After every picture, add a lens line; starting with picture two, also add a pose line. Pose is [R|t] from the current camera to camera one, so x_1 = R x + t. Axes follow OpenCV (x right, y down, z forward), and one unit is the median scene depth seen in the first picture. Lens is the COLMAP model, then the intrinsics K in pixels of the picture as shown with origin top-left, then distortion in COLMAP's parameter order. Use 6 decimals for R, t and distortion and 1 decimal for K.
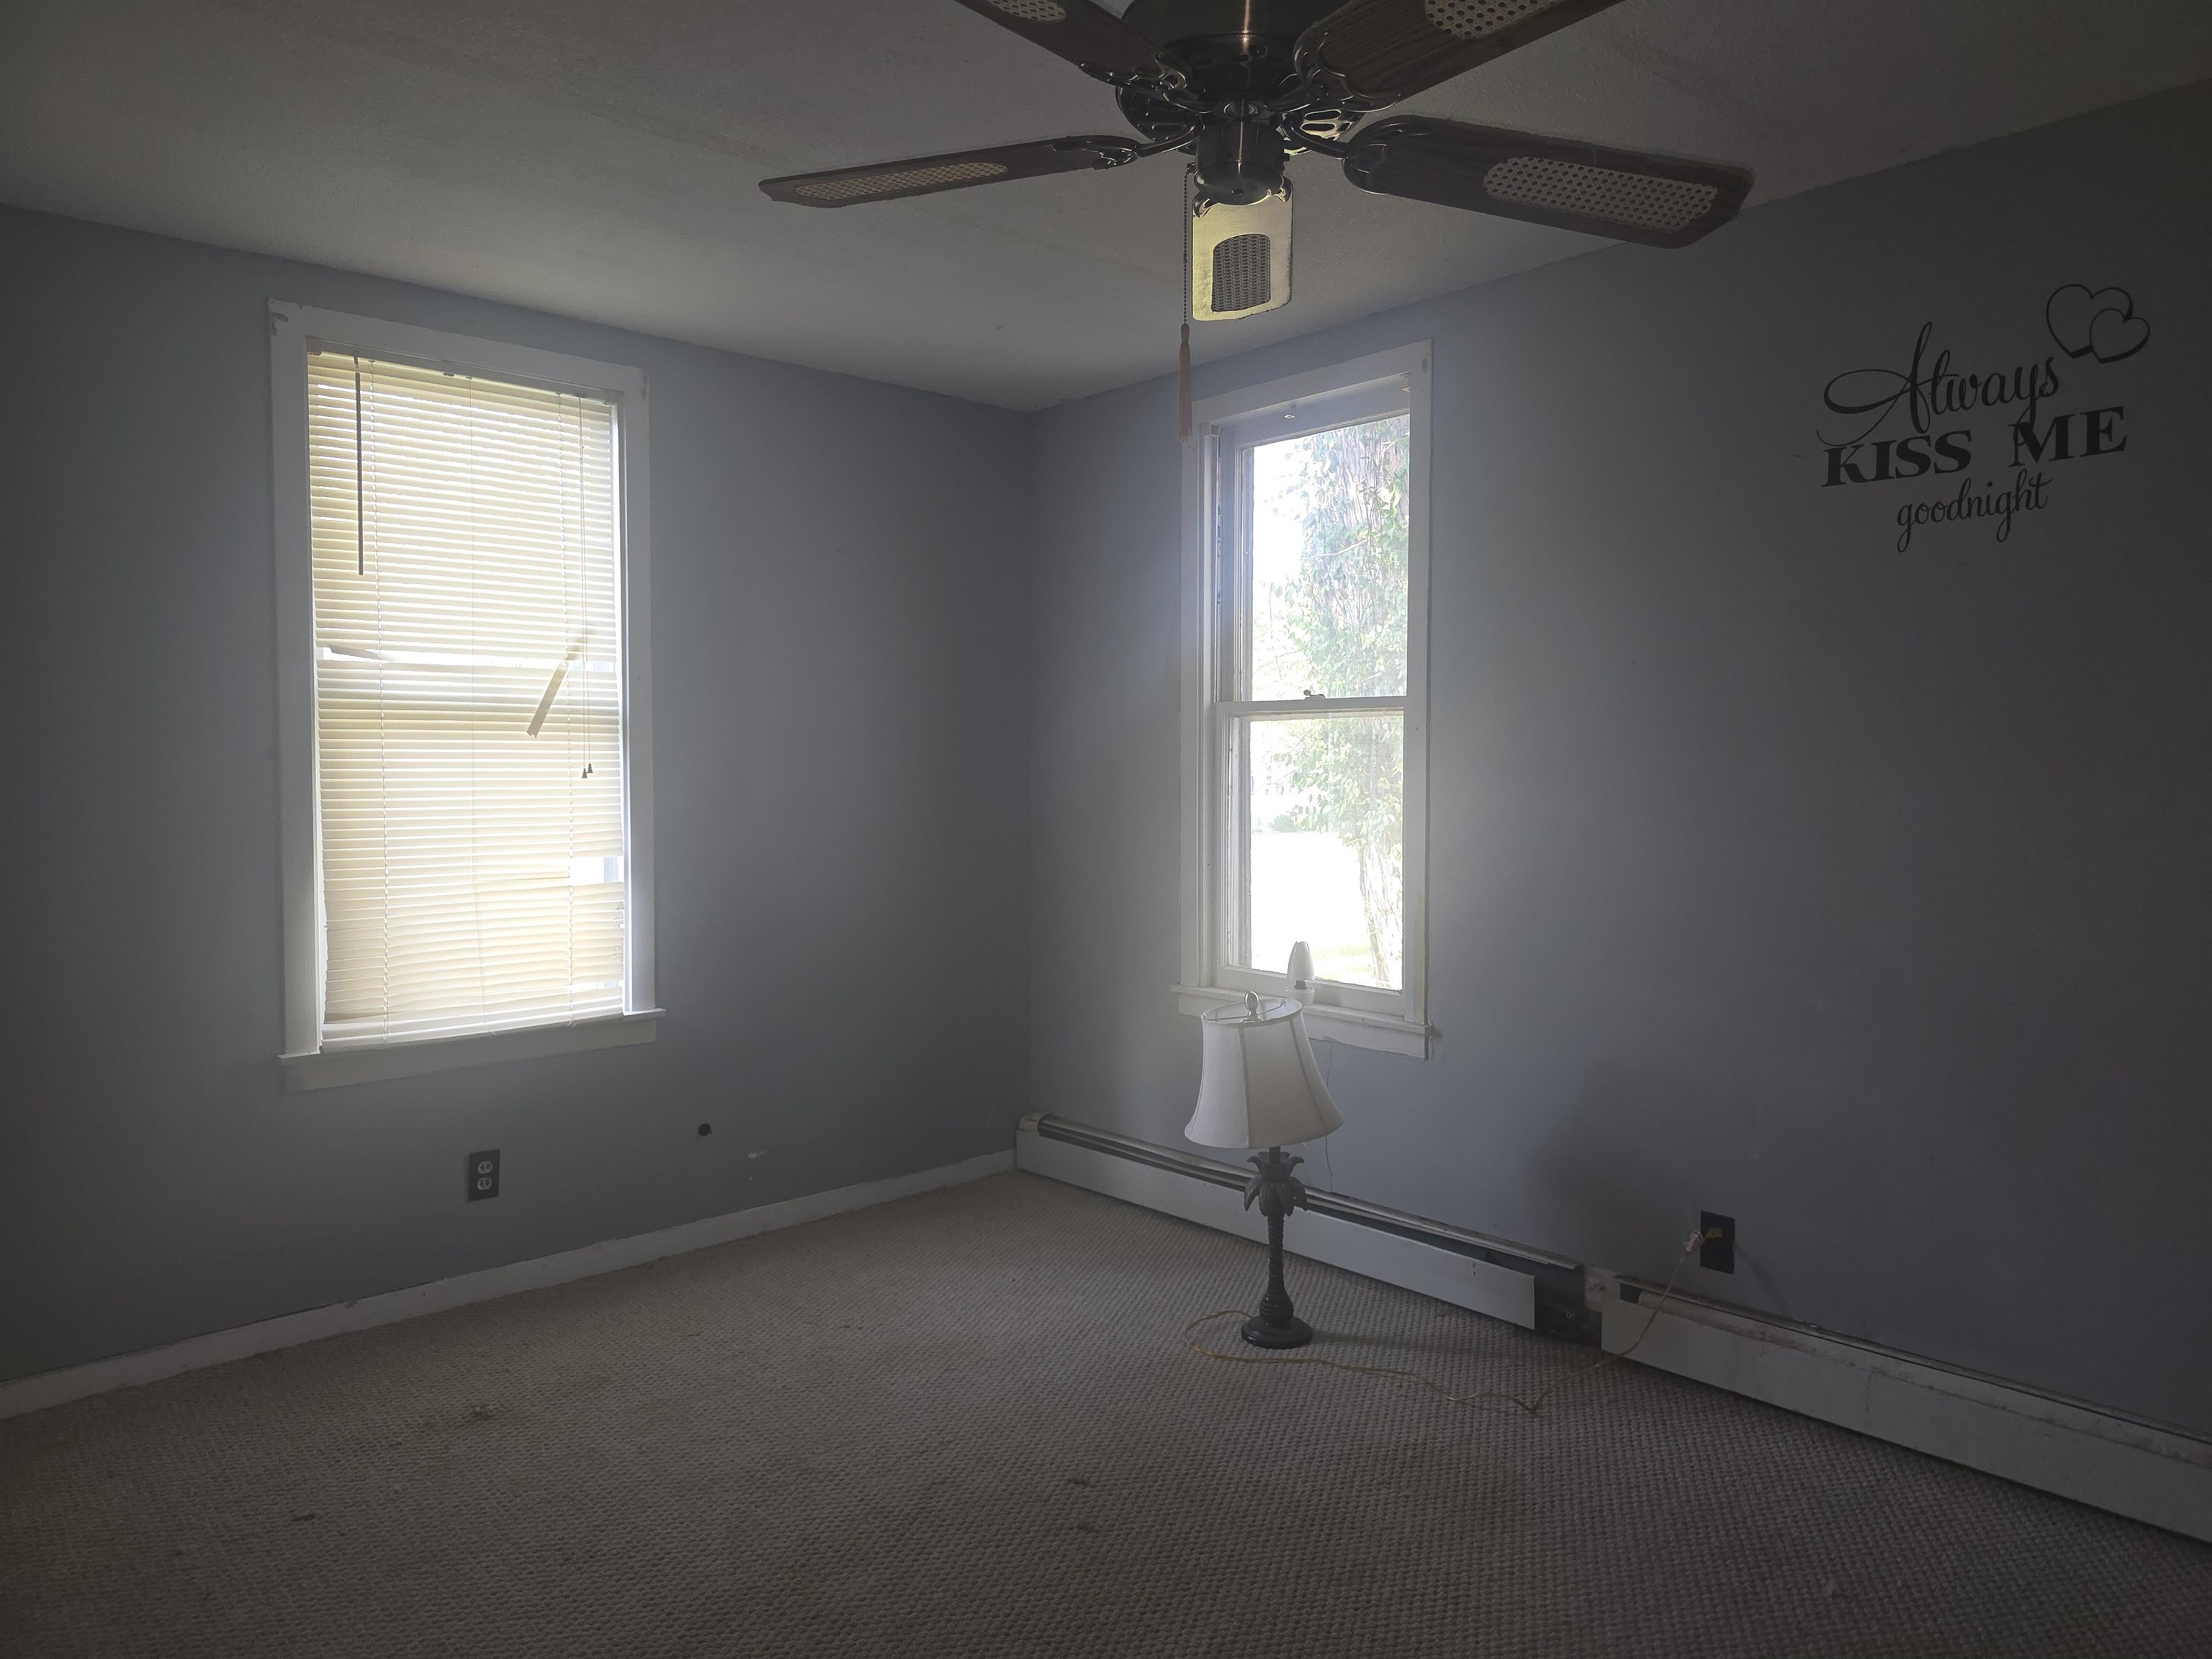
lens RADIAL K [[1435.7, 0, 1107.0], [0, 1435.7, 802.3], [0, 0, 1]] dist [-0.019263, -0.000622]
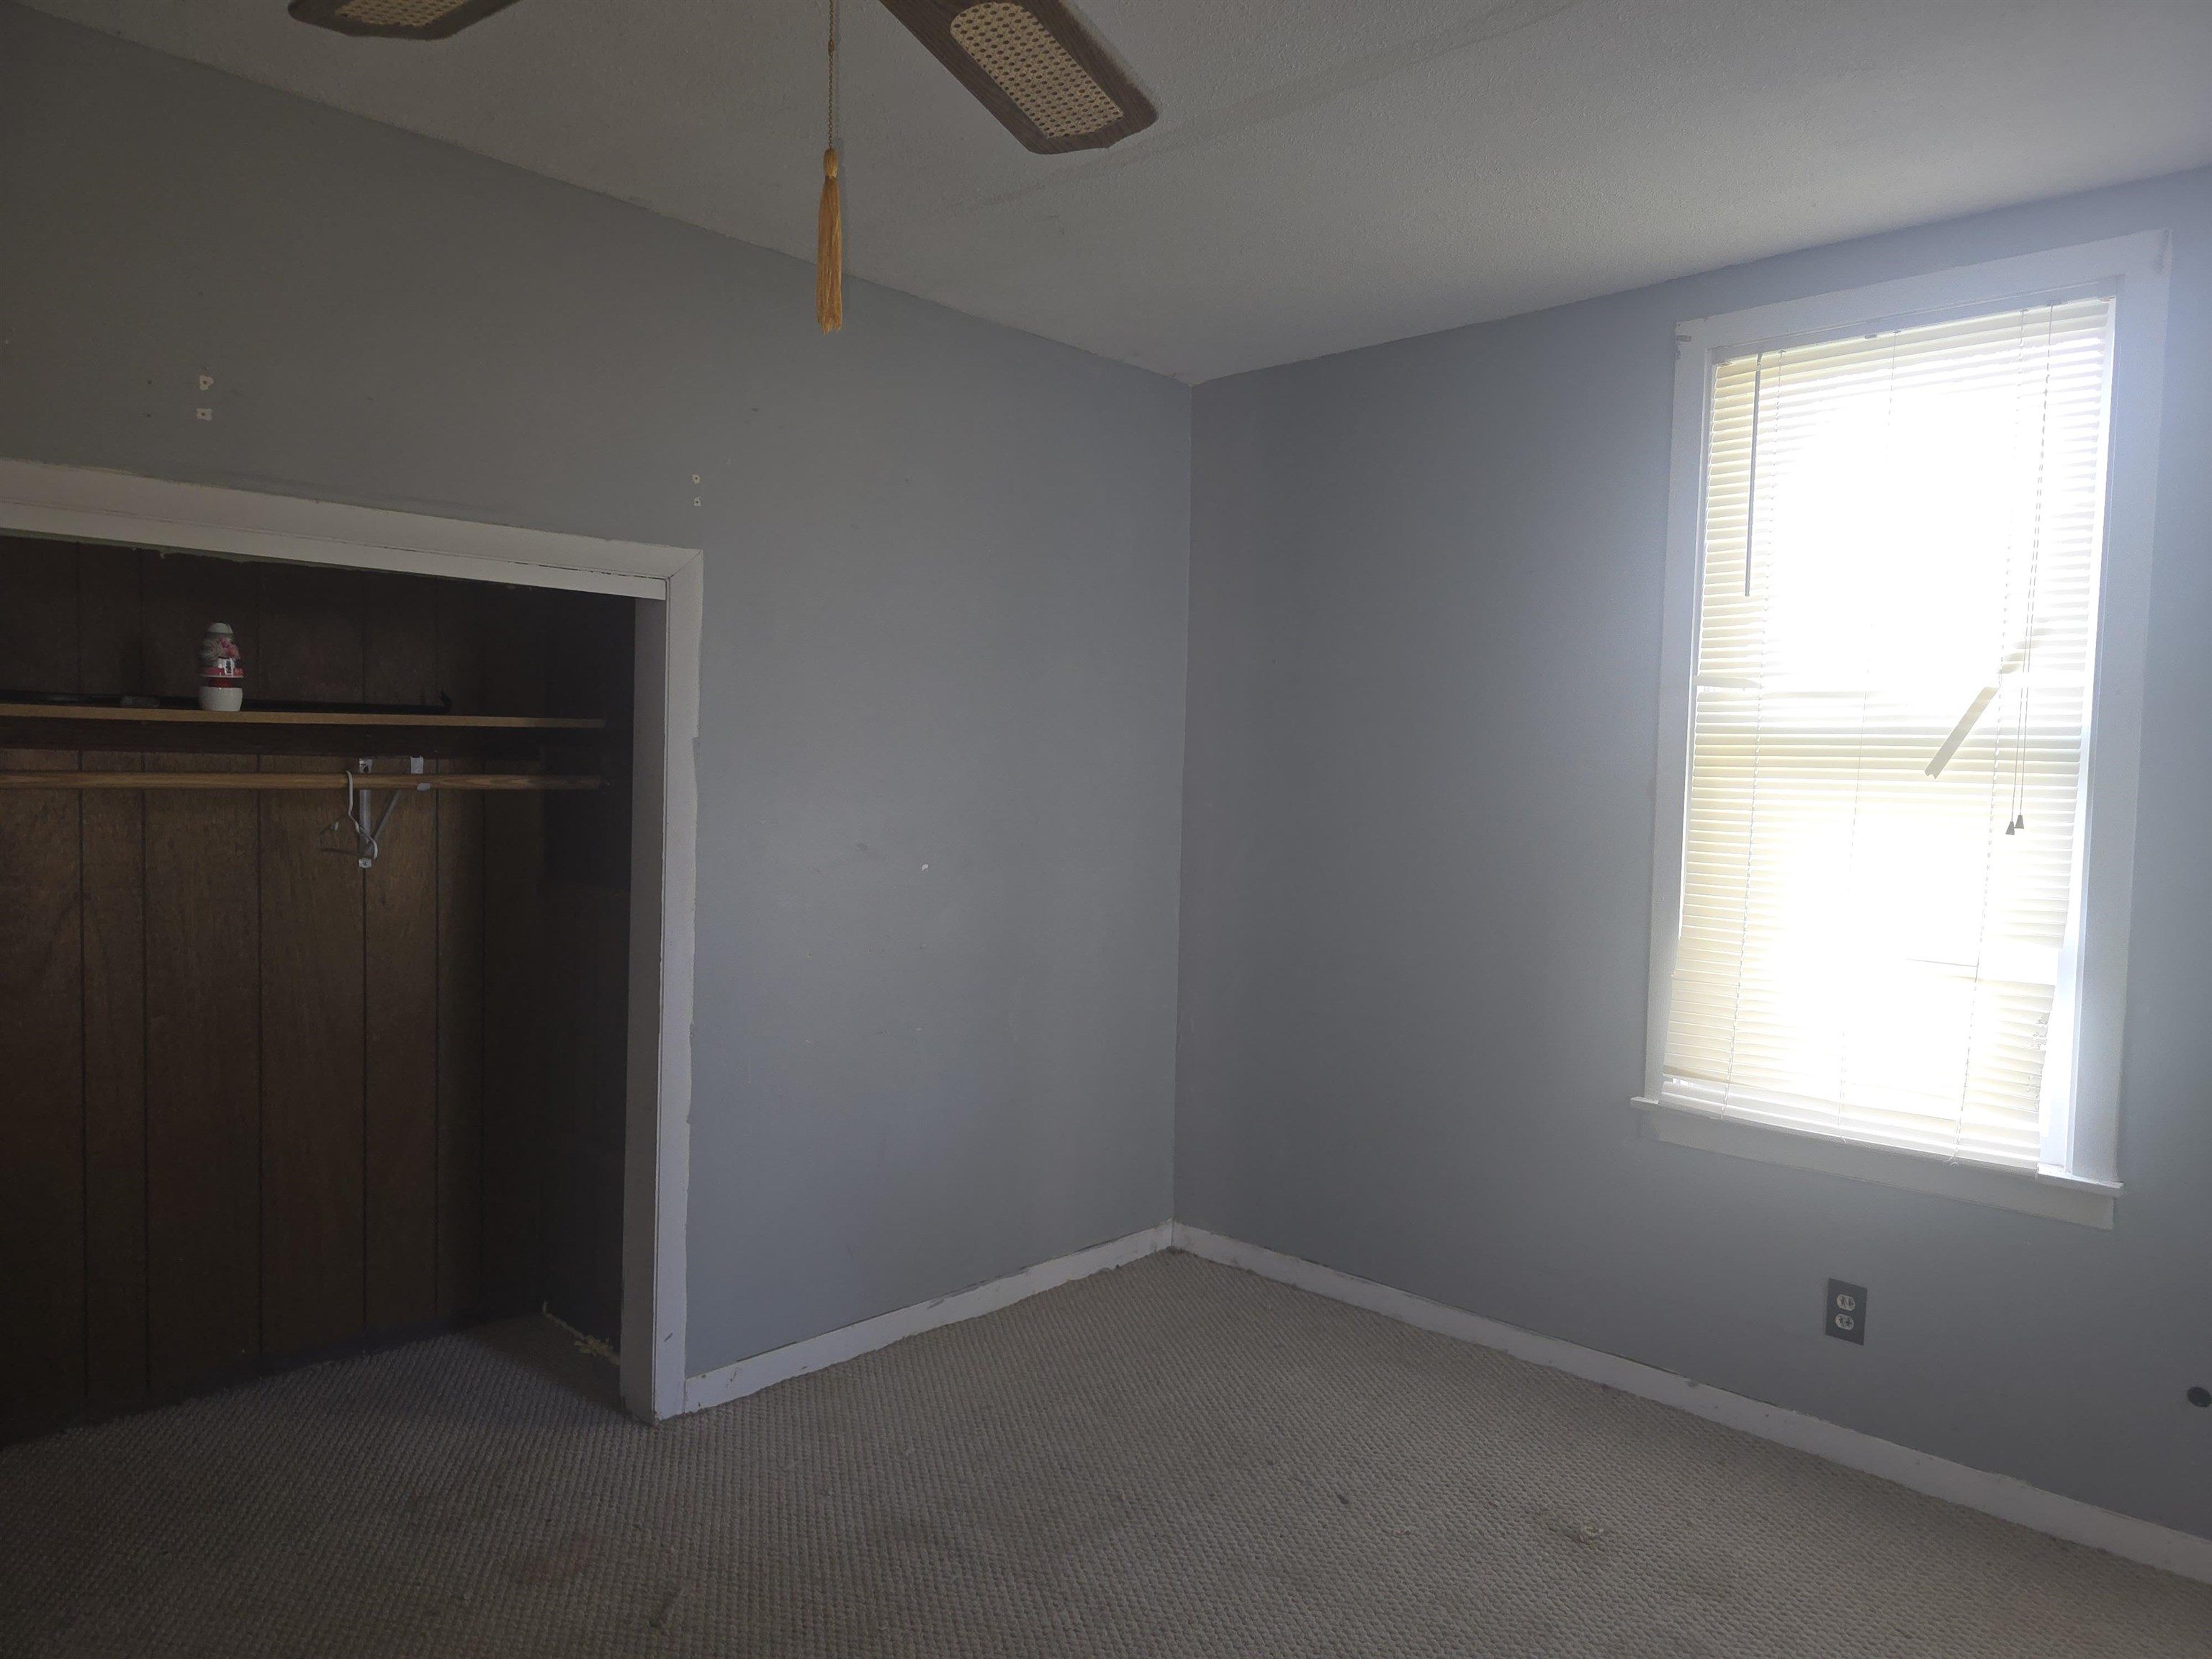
lens RADIAL K [[1474.5, 0, 1106.0], [0, 1474.5, 829.5], [0, 0, 1]] dist [0.049777, -0.052659]
pose [[0.052288, 0.047577, -0.997498, 0.379083], [-0.048838, 0.997791, 0.045031, -0.032141], [0.997437, 0.046361, 0.054496, 0.515760]]
